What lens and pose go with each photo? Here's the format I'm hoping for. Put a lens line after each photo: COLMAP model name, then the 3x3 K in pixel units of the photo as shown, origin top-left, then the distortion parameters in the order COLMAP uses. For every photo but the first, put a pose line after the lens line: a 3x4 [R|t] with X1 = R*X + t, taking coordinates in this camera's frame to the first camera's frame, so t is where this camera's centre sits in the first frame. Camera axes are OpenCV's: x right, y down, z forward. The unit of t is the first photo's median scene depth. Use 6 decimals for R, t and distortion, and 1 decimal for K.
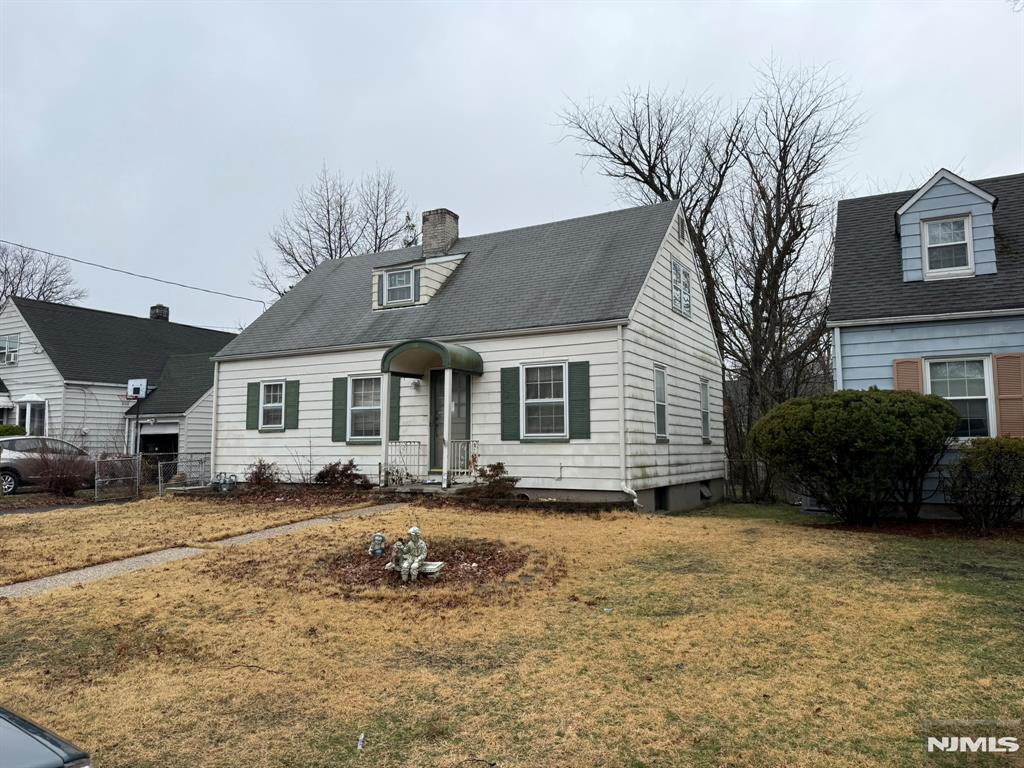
lens RADIAL K [[715.3, 0, 512.0], [0, 715.3, 384.0], [0, 0, 1]] dist [0.124441, -0.174115]
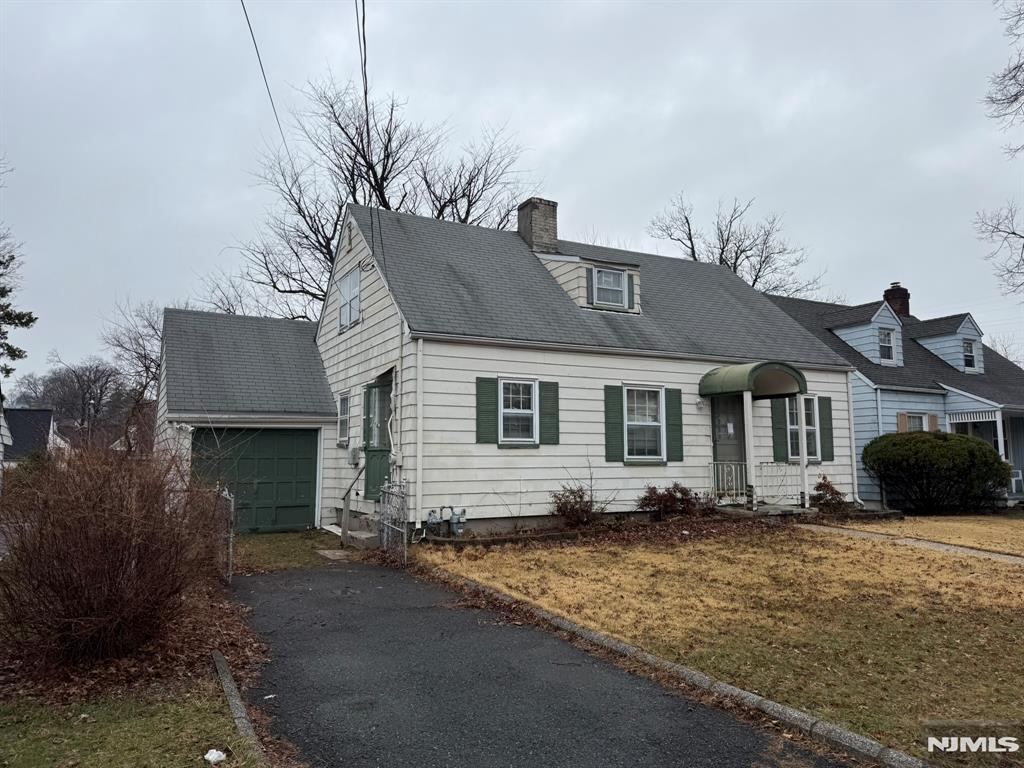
lens RADIAL K [[715.3, 0, 512.0], [0, 715.3, 384.0], [0, 0, 1]] dist [0.124441, -0.174115]
pose [[0.540748, 0.091315, 0.836213, -1.011817], [-0.069195, 0.995550, -0.063969, 0.051736], [-0.838334, -0.023271, 0.544661, 0.647605]]
